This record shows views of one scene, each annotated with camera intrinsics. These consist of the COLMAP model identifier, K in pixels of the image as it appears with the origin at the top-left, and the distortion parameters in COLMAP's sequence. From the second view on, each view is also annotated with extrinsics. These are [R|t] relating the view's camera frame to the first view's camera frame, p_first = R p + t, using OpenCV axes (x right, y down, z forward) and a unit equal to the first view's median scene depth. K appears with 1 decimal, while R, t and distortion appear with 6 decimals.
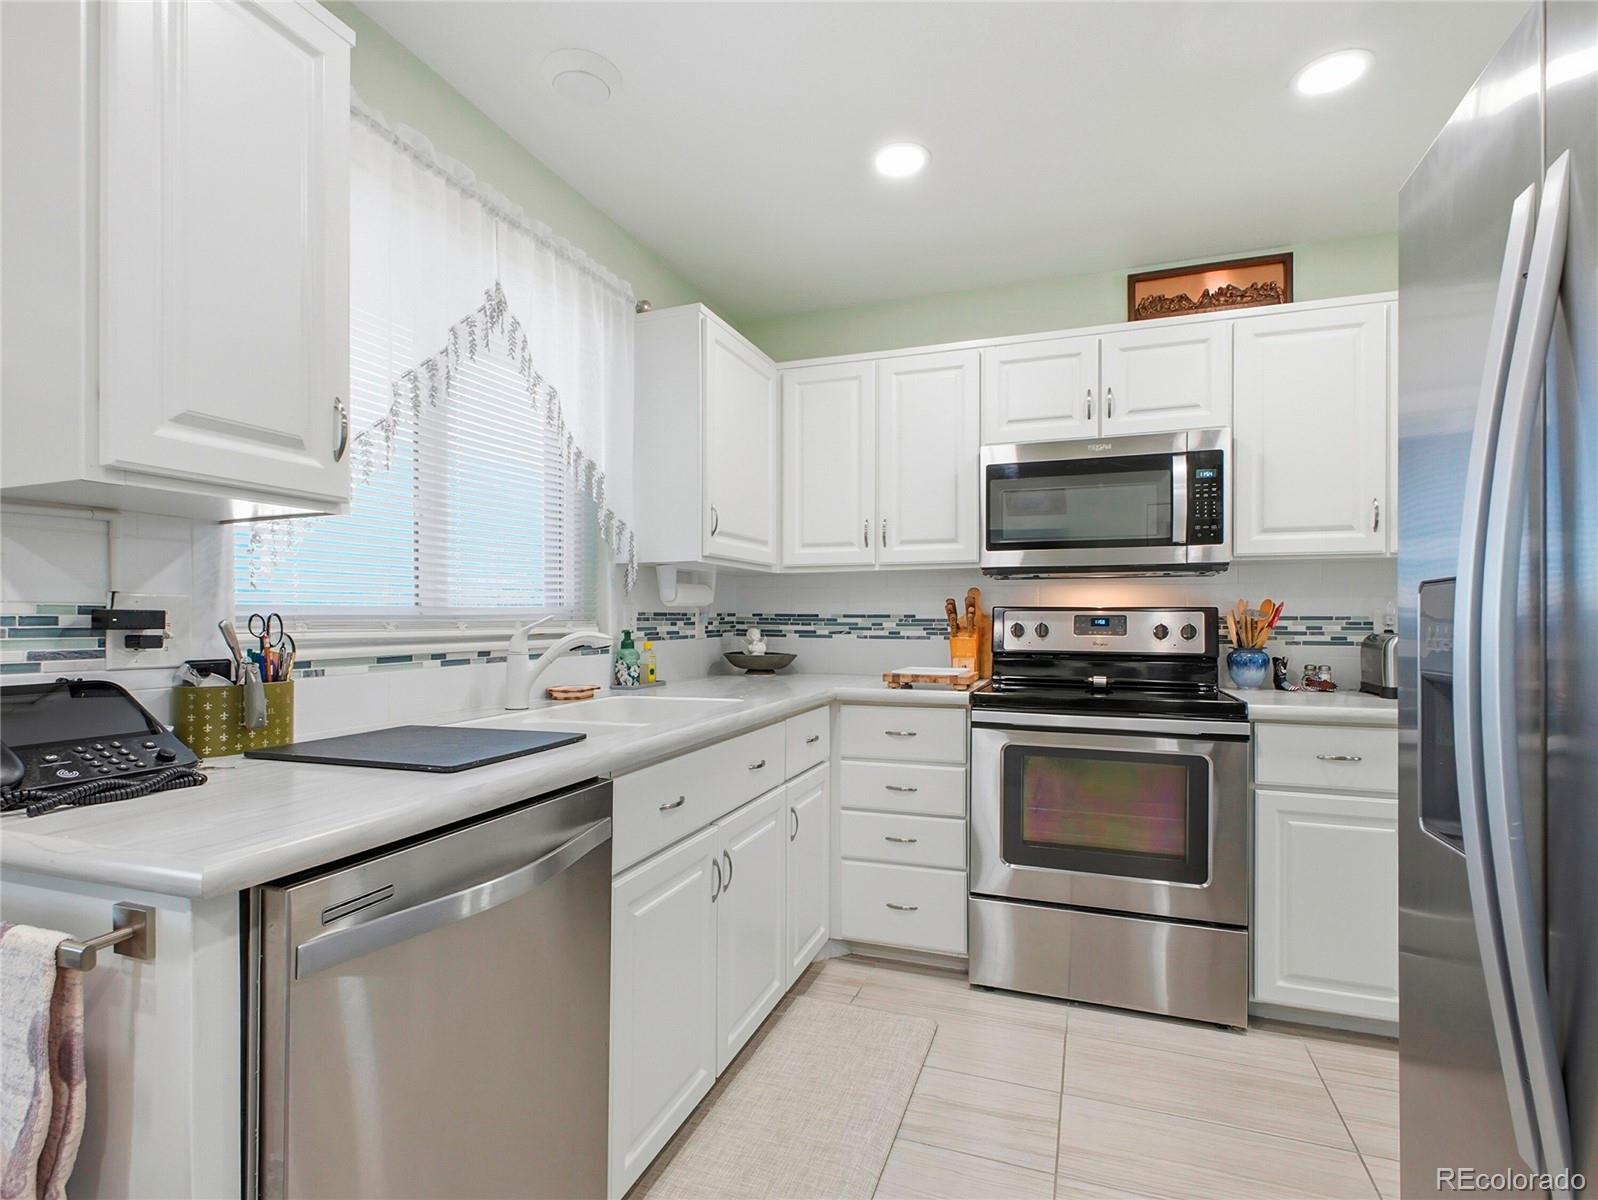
lens RADIAL K [[800.2, 0, 803.3], [0, 800.2, 612.4], [0, 0, 1]] dist [-0.000072, -0.002164]
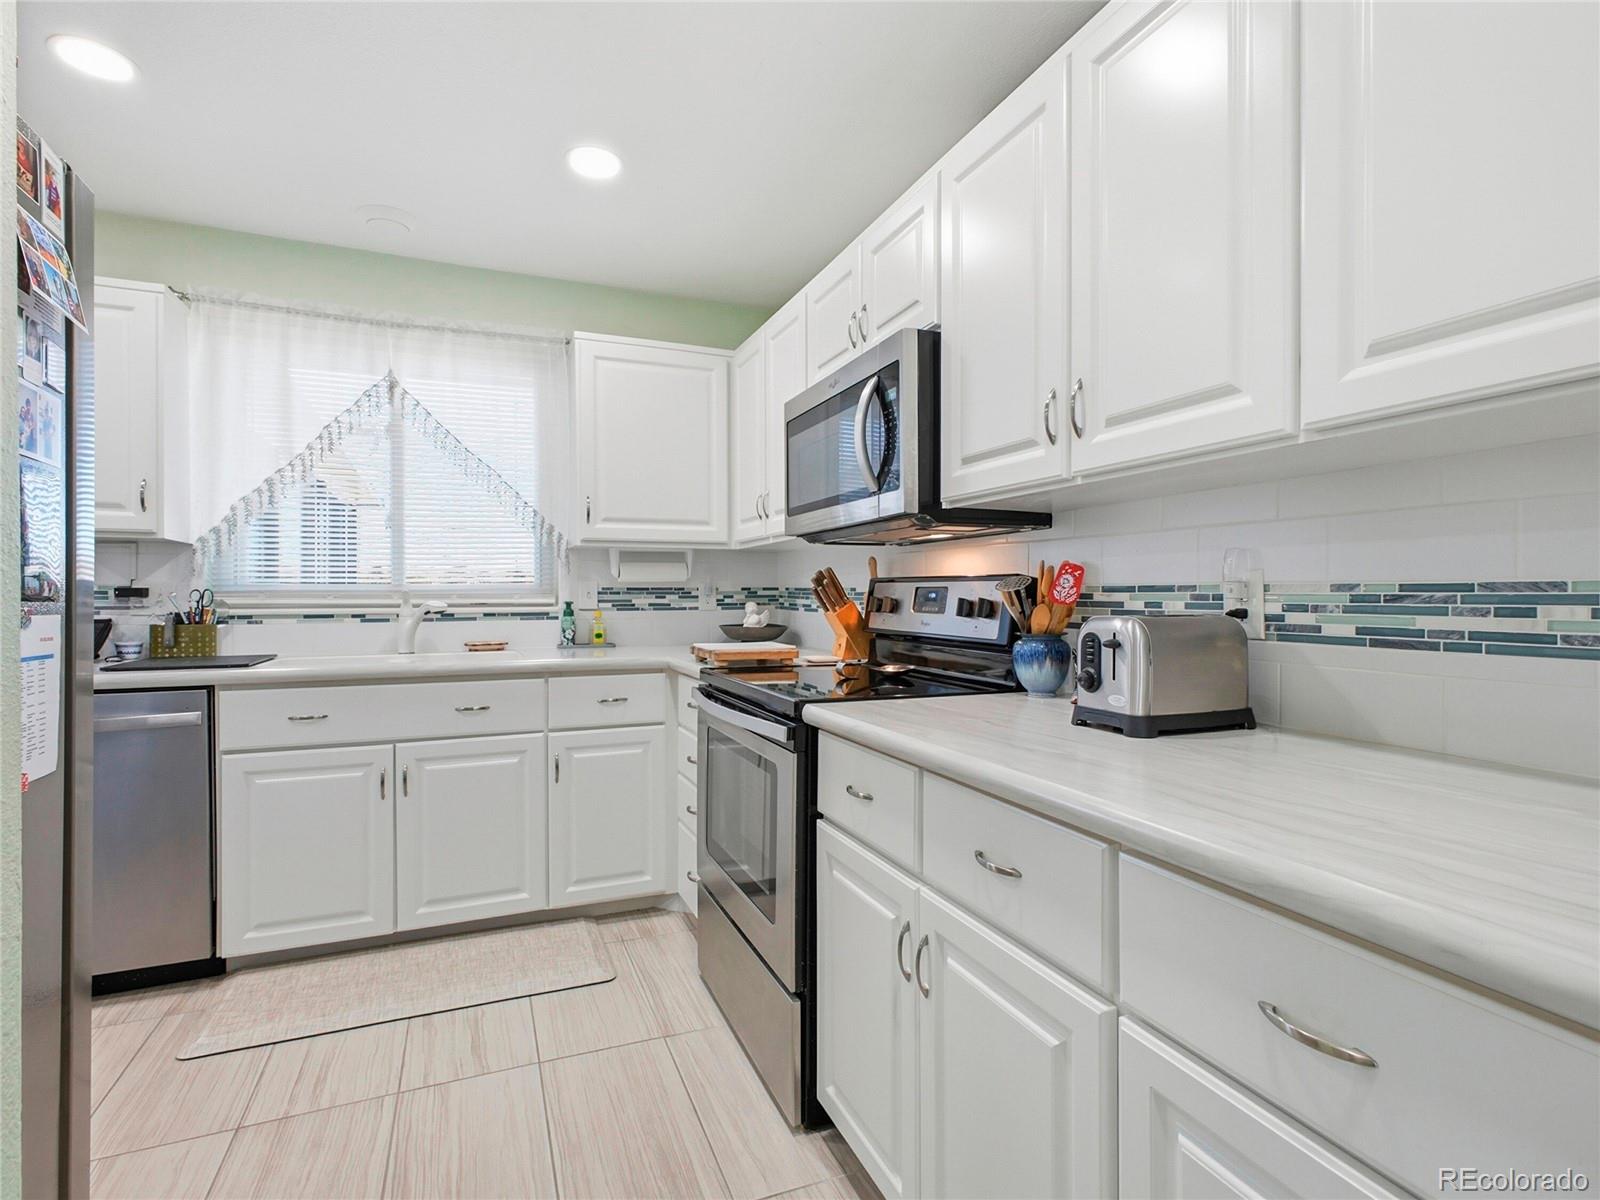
lens RADIAL K [[801.2, 0, 808.9], [0, 801.2, 591.8], [0, 0, 1]] dist [-0.000072, -0.002164]
pose [[0.680980, -0.003438, -0.732294, 0.956501], [0.006121, 0.999981, 0.000998, 0.007910], [0.732276, -0.005162, 0.680988, 0.416609]]
